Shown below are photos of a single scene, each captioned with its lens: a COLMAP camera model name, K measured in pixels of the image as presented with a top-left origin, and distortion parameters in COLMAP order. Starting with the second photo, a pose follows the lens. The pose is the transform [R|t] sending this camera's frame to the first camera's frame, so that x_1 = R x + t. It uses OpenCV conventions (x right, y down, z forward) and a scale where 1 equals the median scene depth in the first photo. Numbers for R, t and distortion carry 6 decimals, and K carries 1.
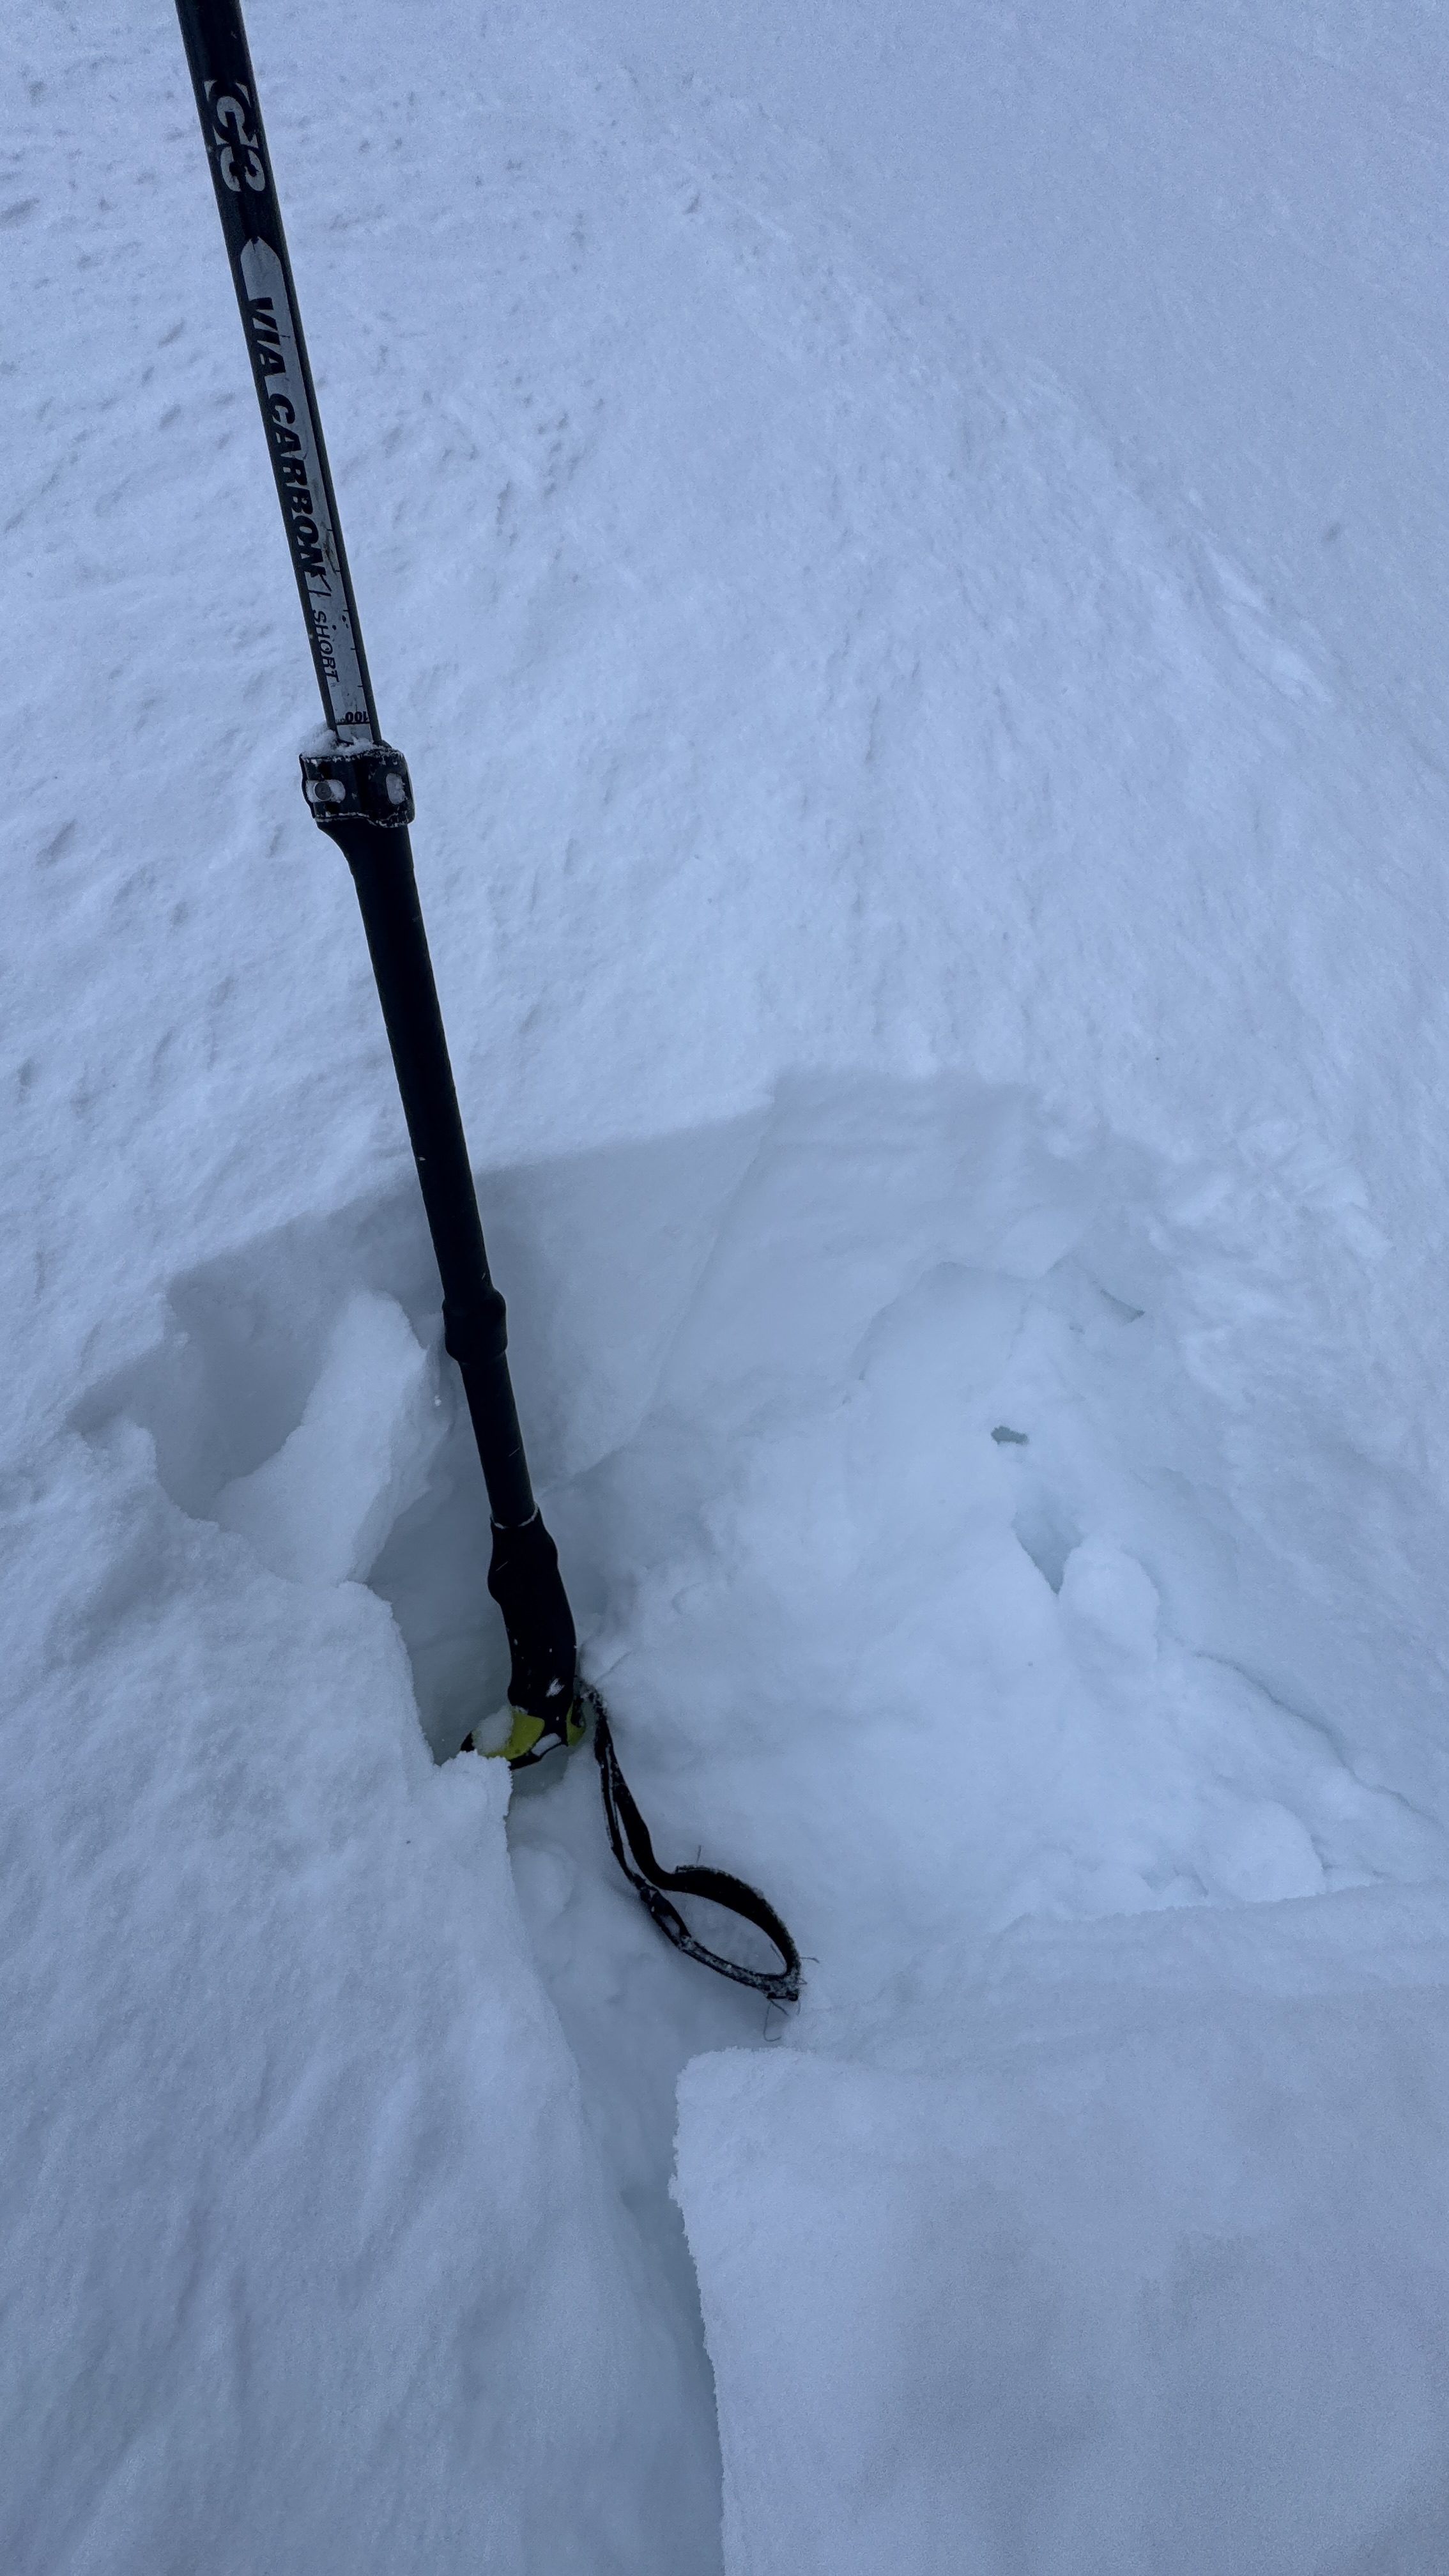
lens RADIAL K [[985.6, 0, 724.7], [0, 985.6, 1254.4], [0, 0, 1]] dist [-0.001415, 0.000131]
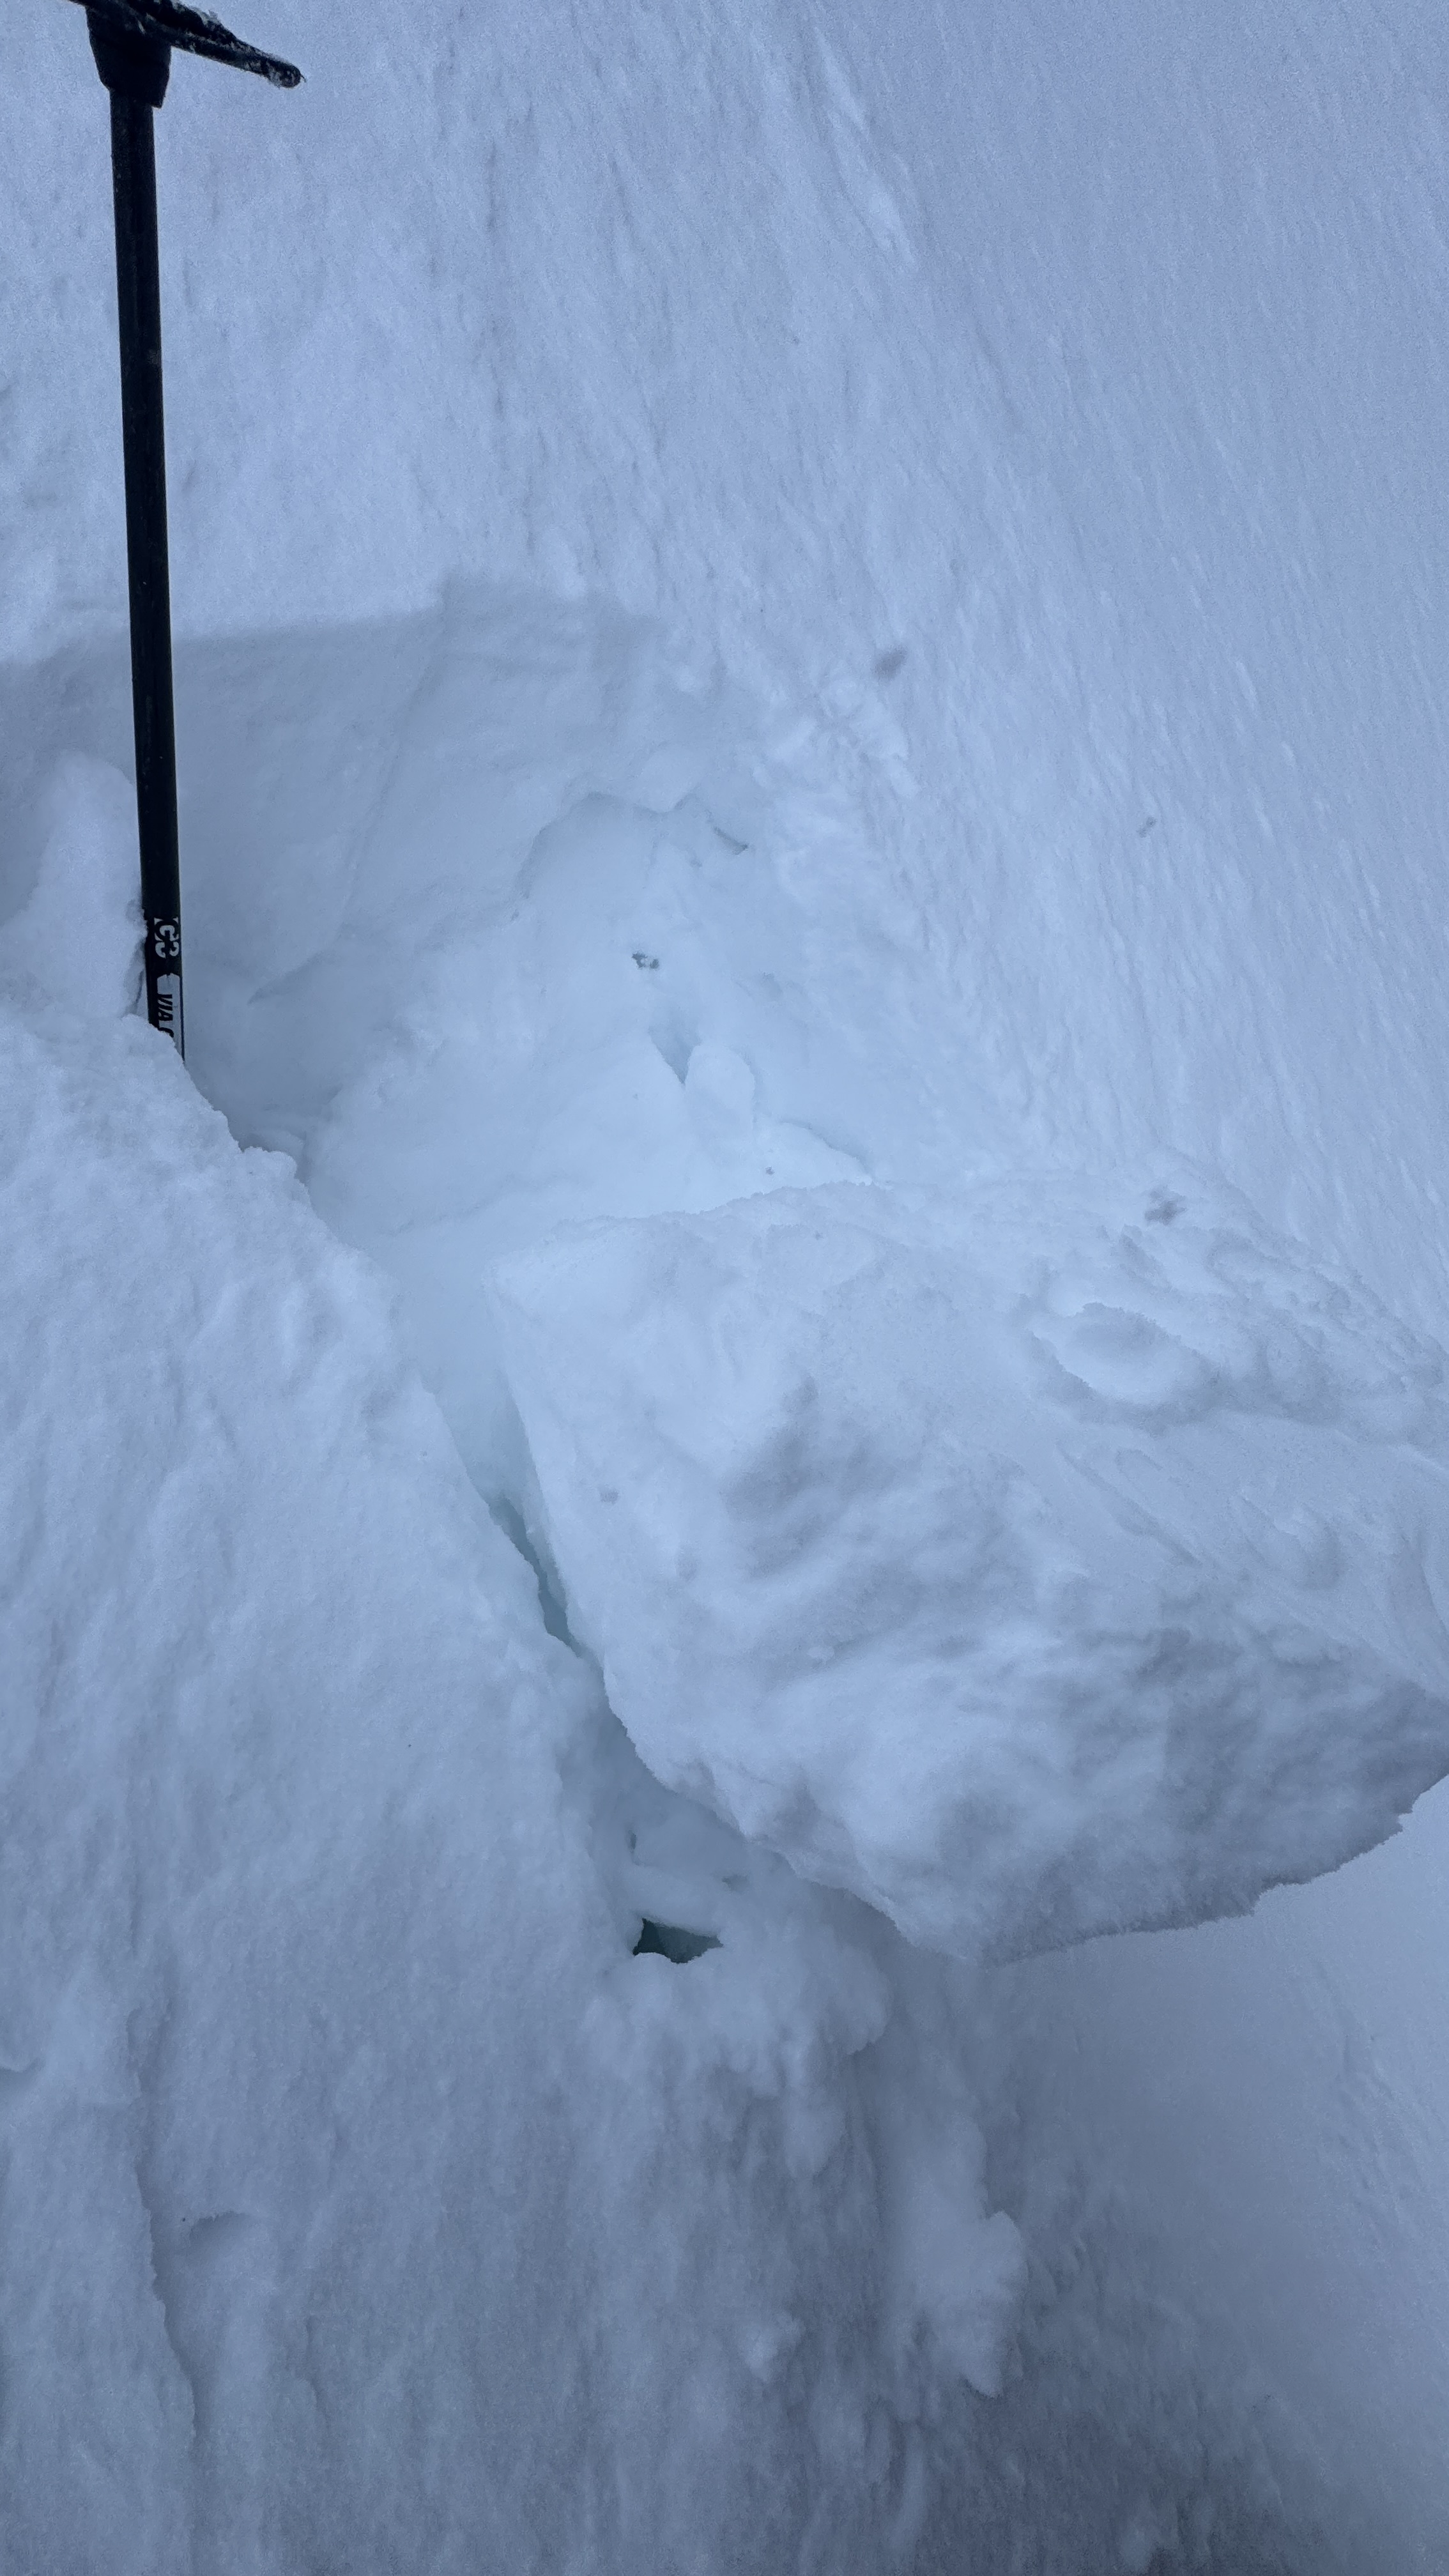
lens RADIAL K [[1038.7, 0, 724.5], [0, 1038.7, 1288.0], [0, 0, 1]] dist [-0.005910, -0.000095]
pose [[0.924478, -0.120311, 0.361753, -0.150655], [-0.005579, 0.944527, 0.328387, 0.163466], [-0.381194, -0.305605, 0.872523, -0.318065]]
